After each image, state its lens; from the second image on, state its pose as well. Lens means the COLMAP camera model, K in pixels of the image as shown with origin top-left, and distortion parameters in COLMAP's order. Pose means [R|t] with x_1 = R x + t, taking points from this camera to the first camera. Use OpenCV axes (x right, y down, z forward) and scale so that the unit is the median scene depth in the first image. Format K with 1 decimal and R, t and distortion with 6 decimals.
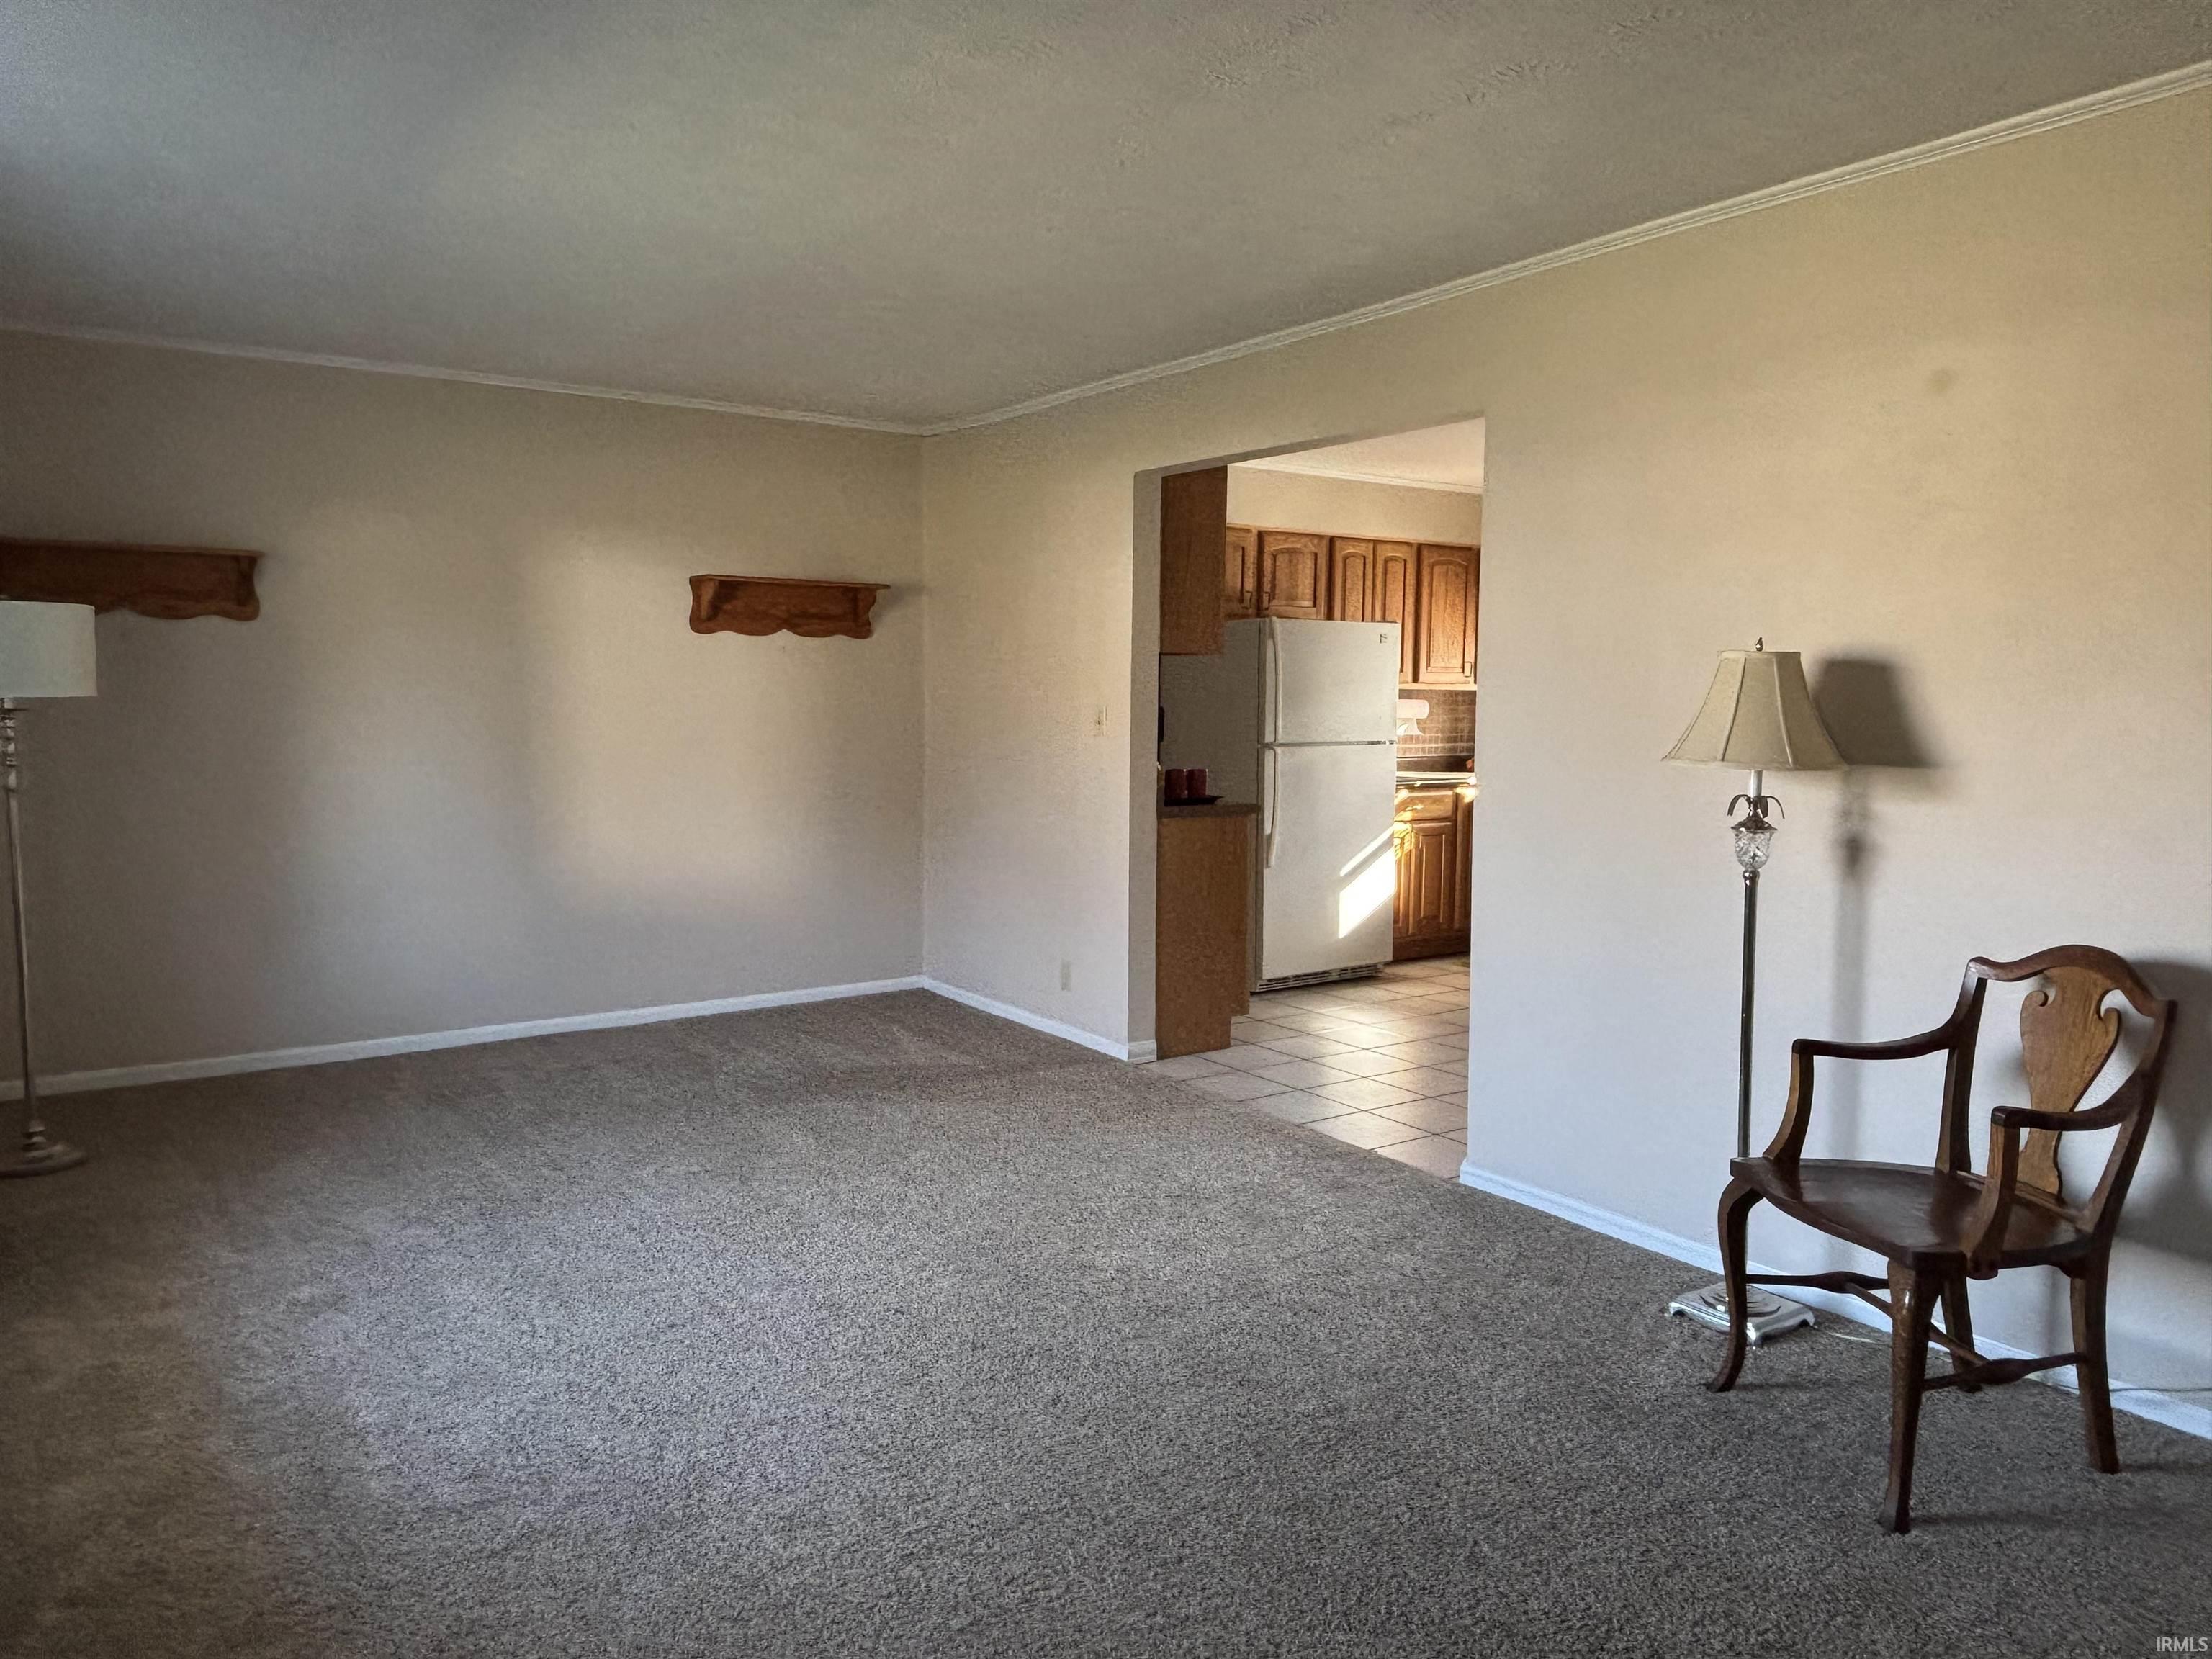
lens RADIAL K [[1497.0, 0, 1119.0], [0, 1497.0, 842.3], [0, 0, 1]] dist [0.008444, -0.034721]
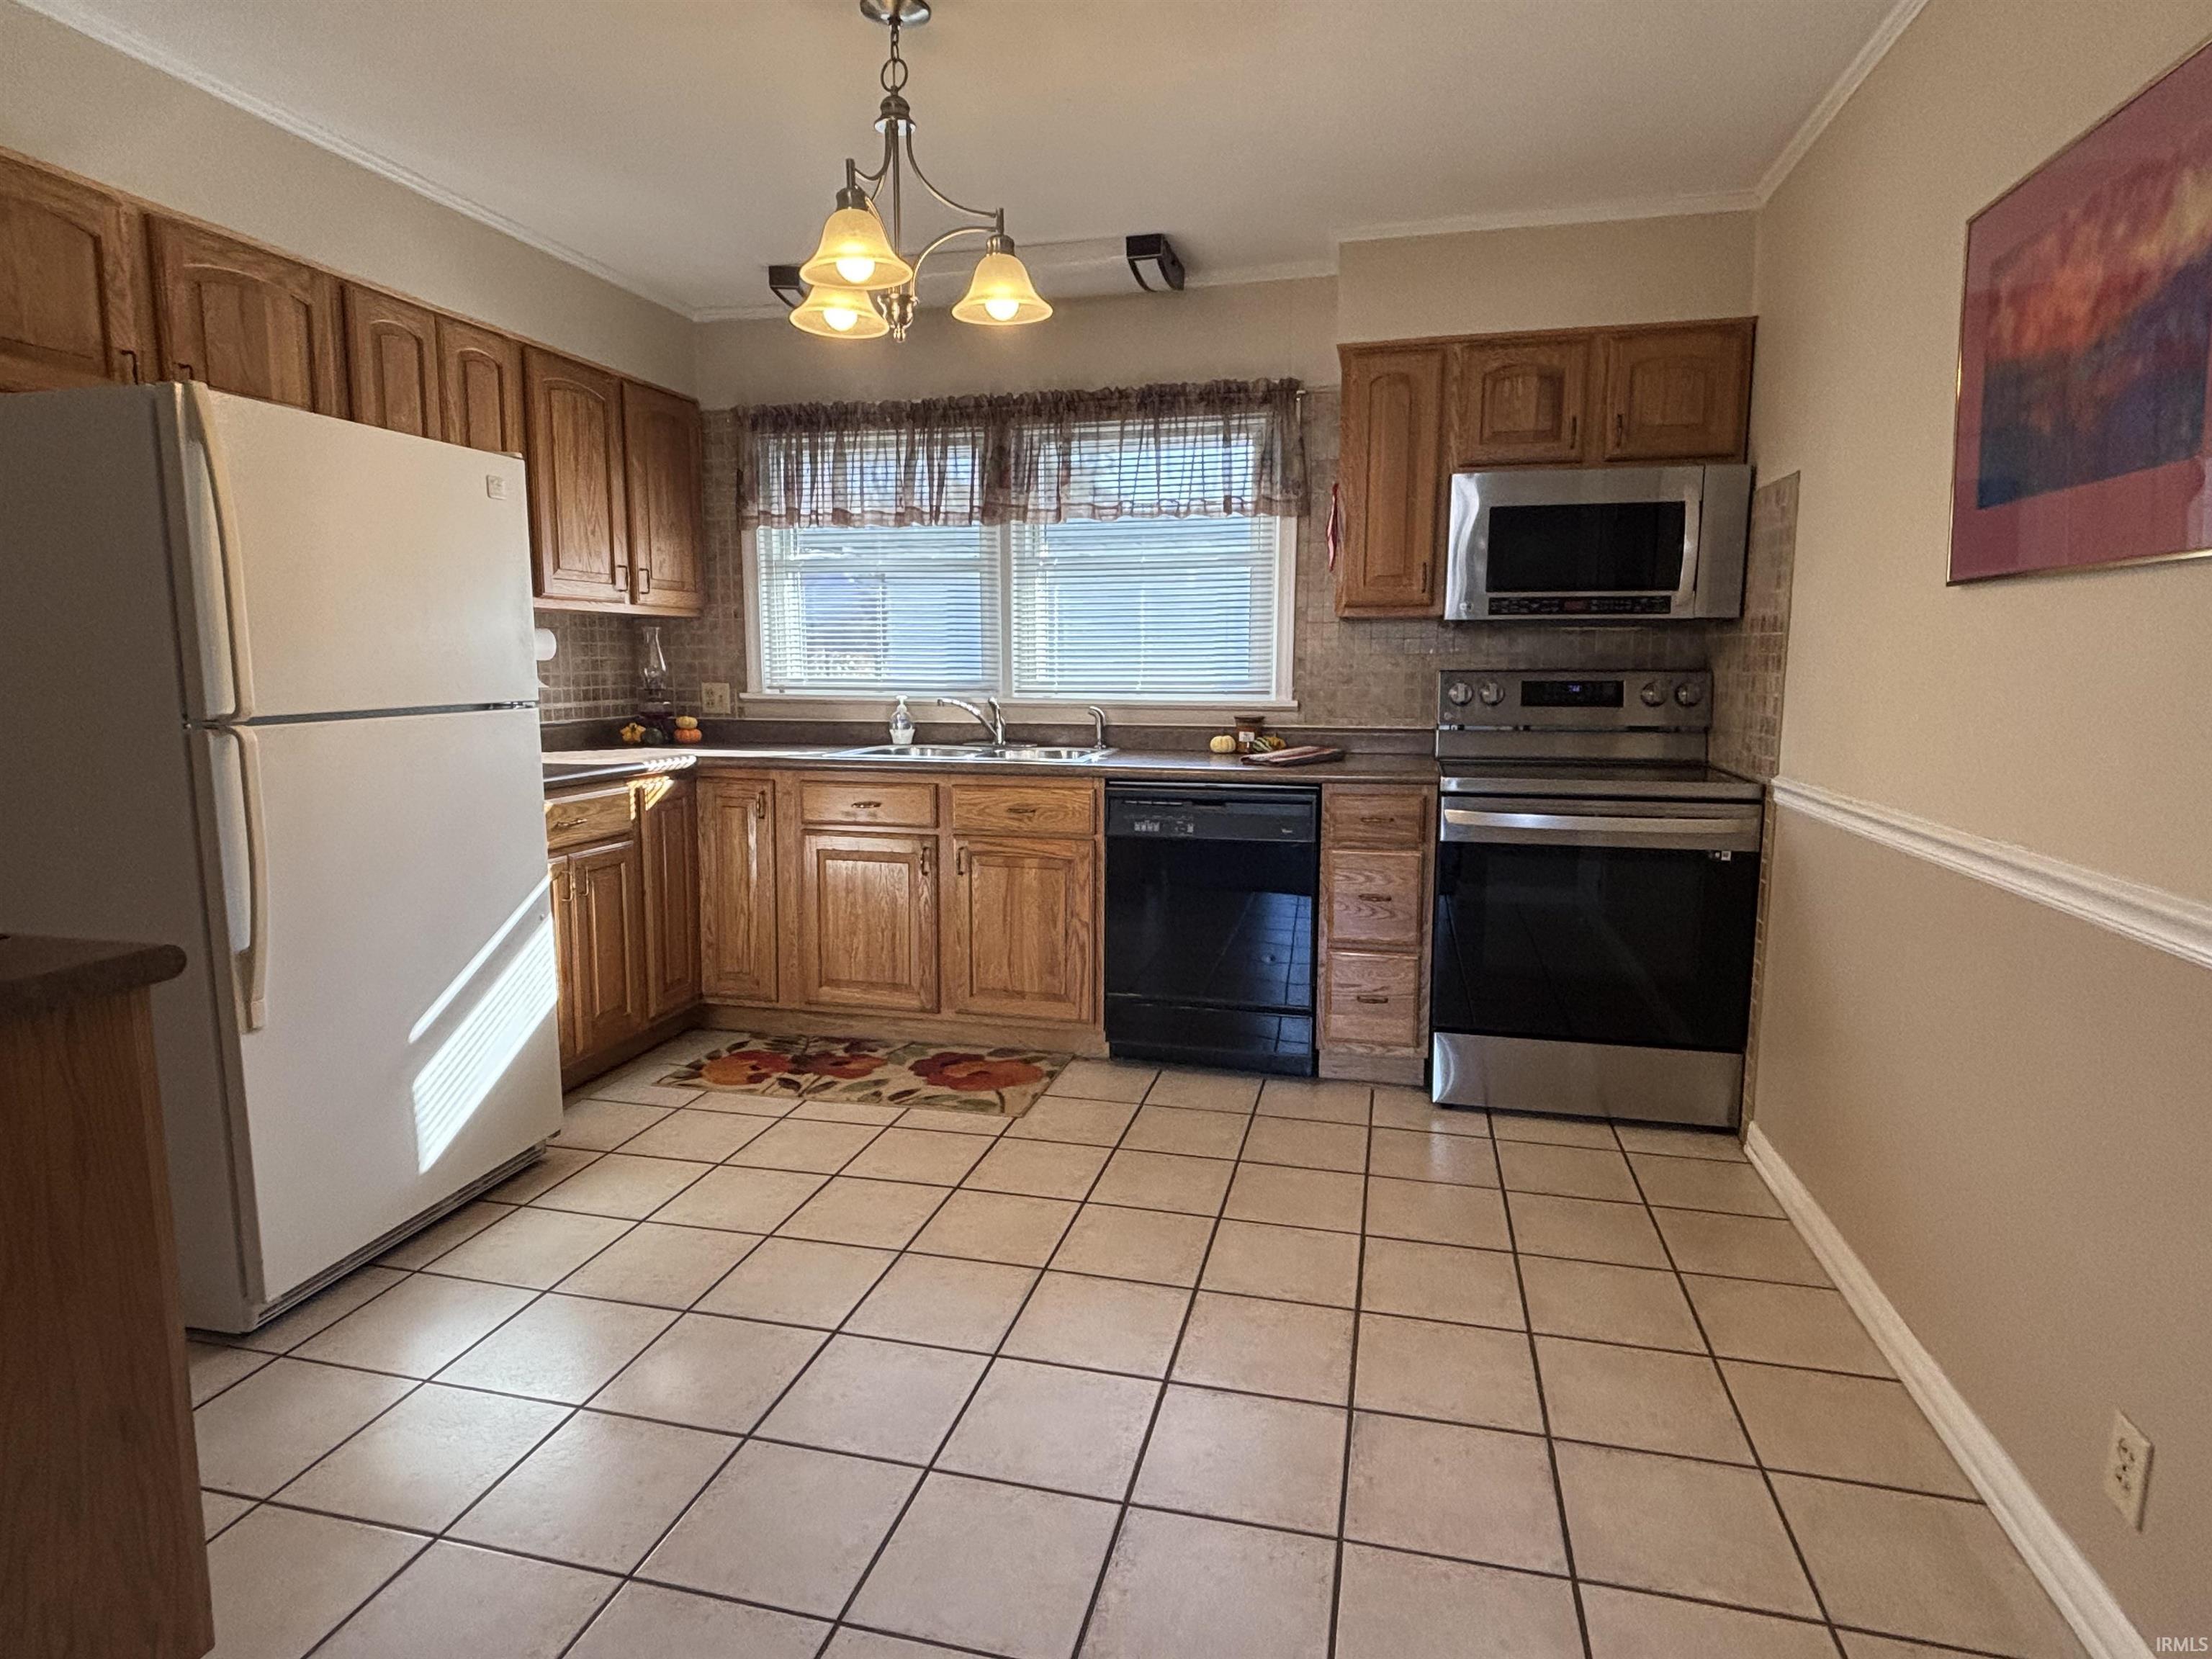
lens RADIAL K [[1195.4, 0, 1104.6], [0, 1195.4, 820.8], [0, 0, 1]] dist [0.009138, -0.017887]
pose [[0.754176, -0.093318, 0.650008, 0.074567], [0.068327, 0.995630, 0.063661, -0.046728], [-0.653108, -0.003598, 0.757256, 0.662246]]
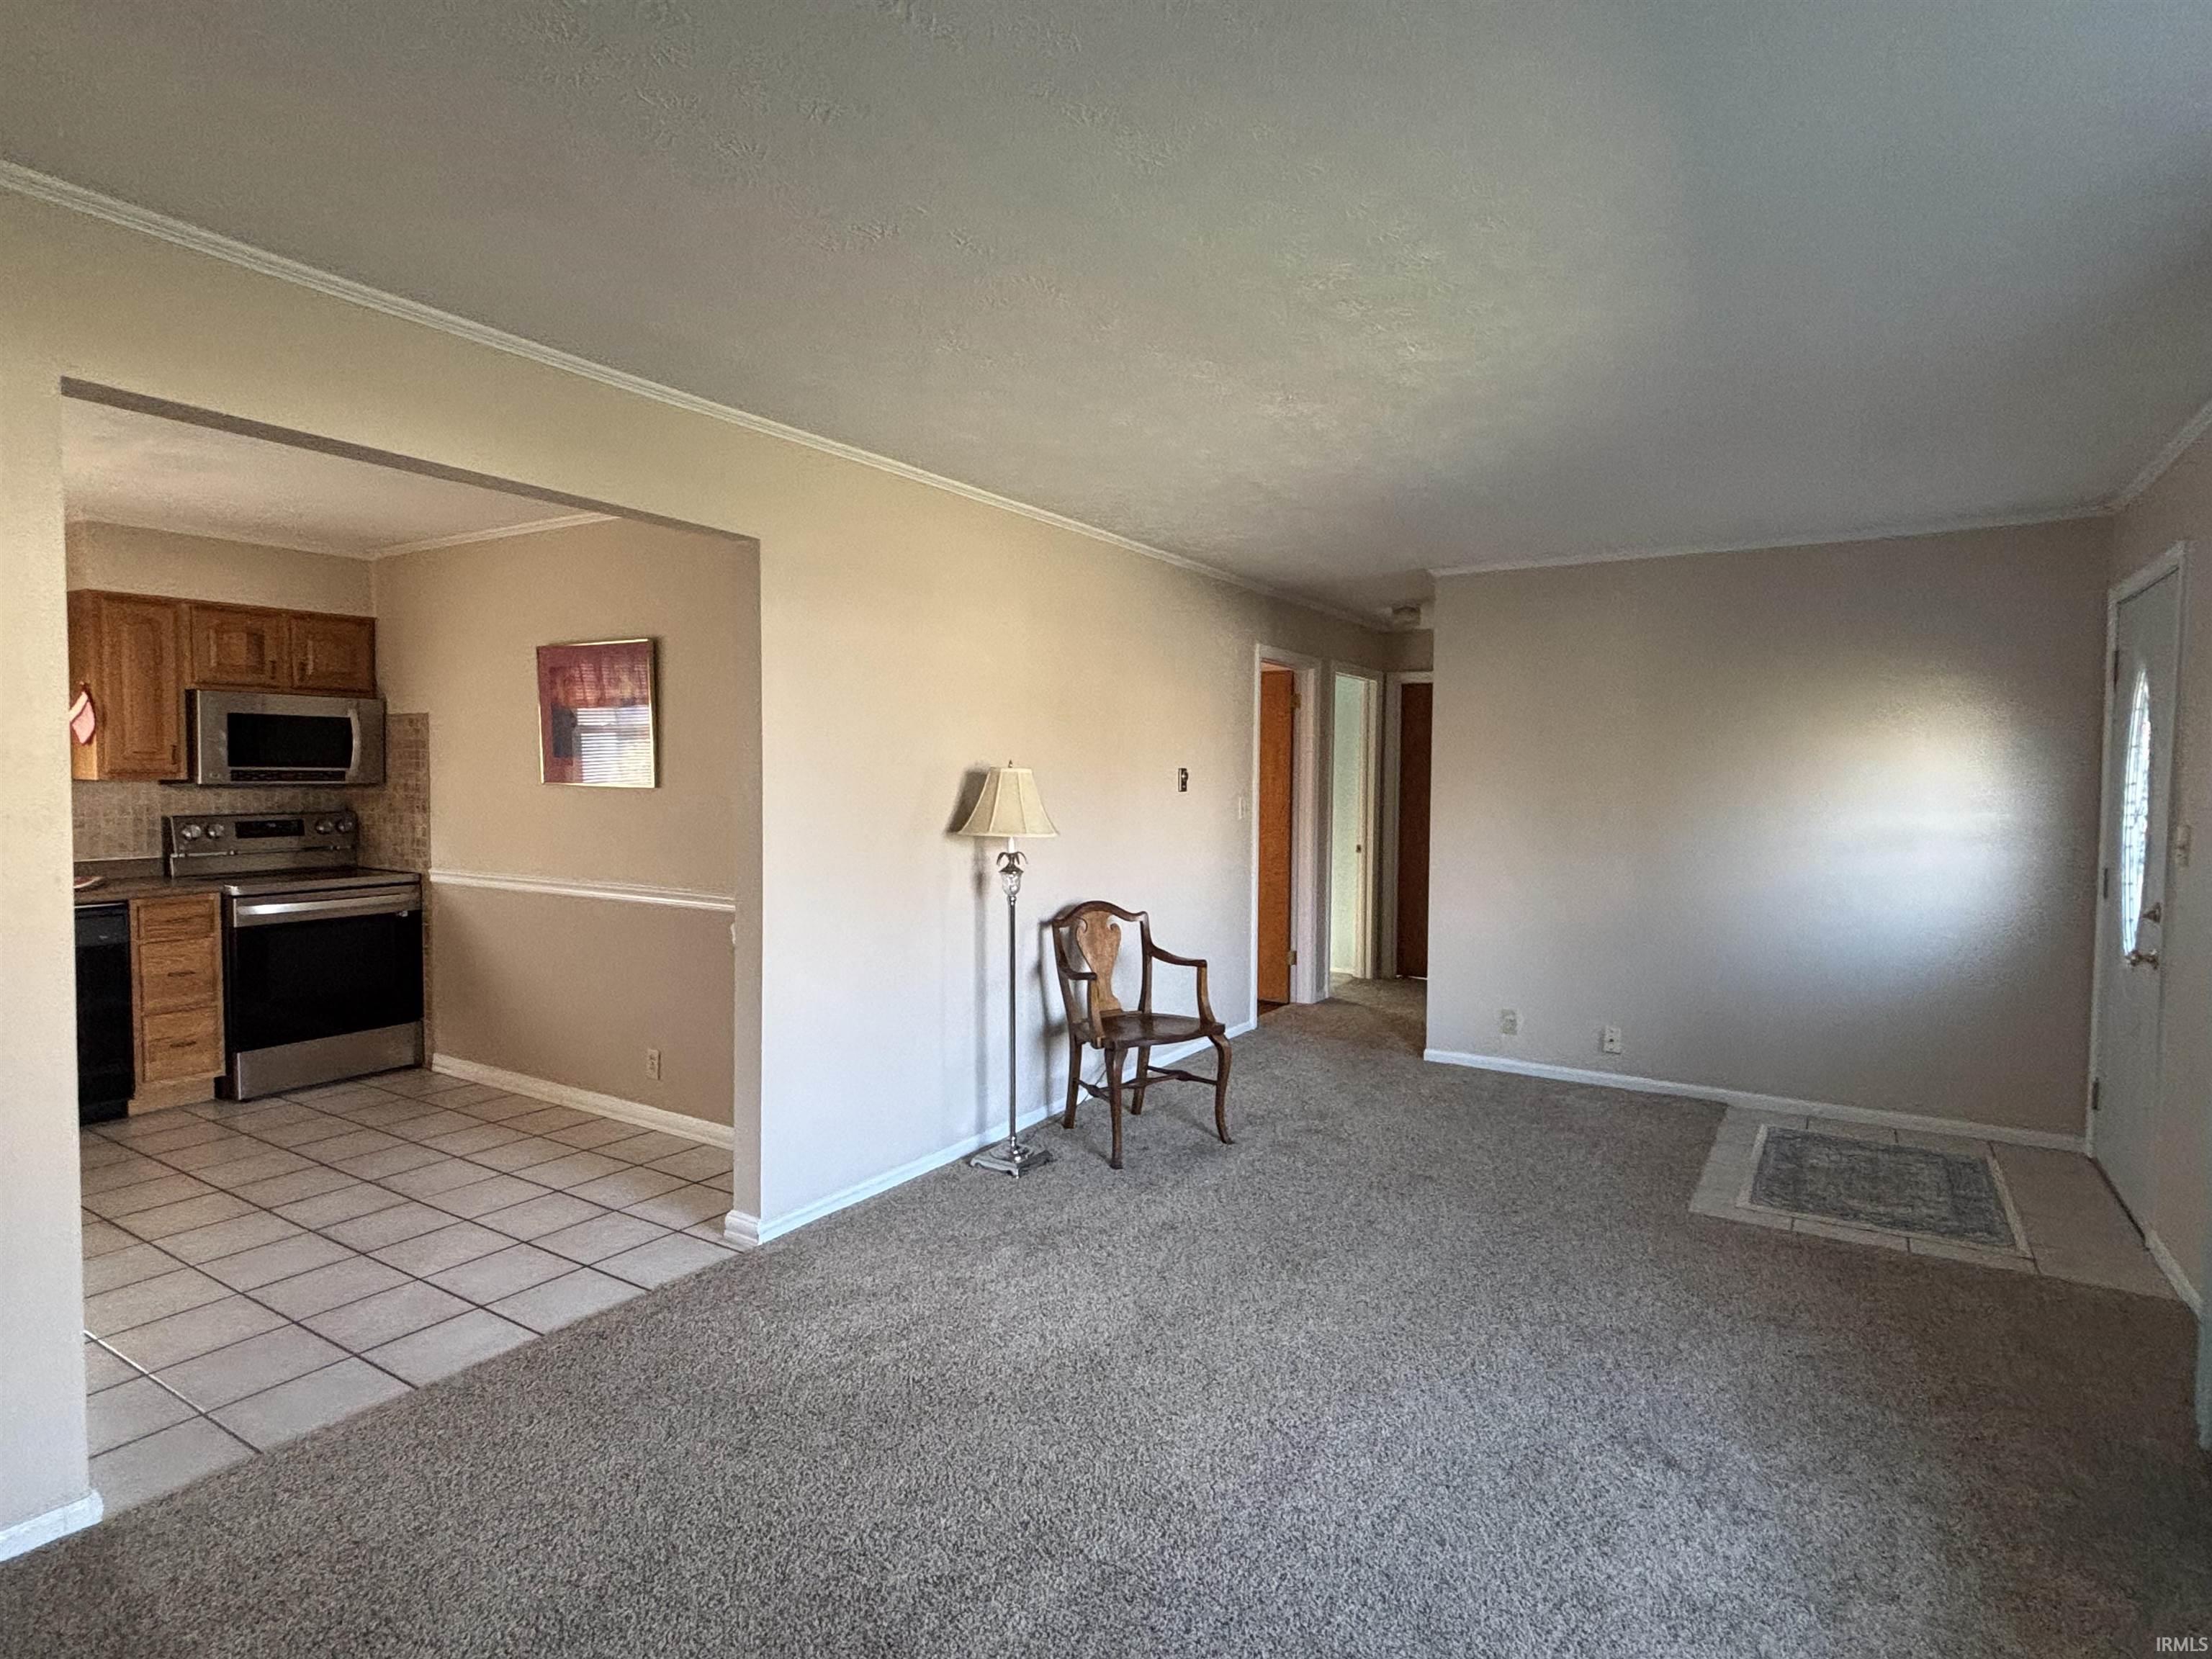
lens RADIAL K [[1195.4, 0, 1097.6], [0, 1195.4, 813.0], [0, 0, 1]] dist [0.009138, -0.017887]
pose [[-0.373001, -0.043387, 0.926816, -0.437478], [0.081763, 0.993483, 0.079414, -0.087815], [-0.924221, 0.105401, -0.367022, 0.707339]]
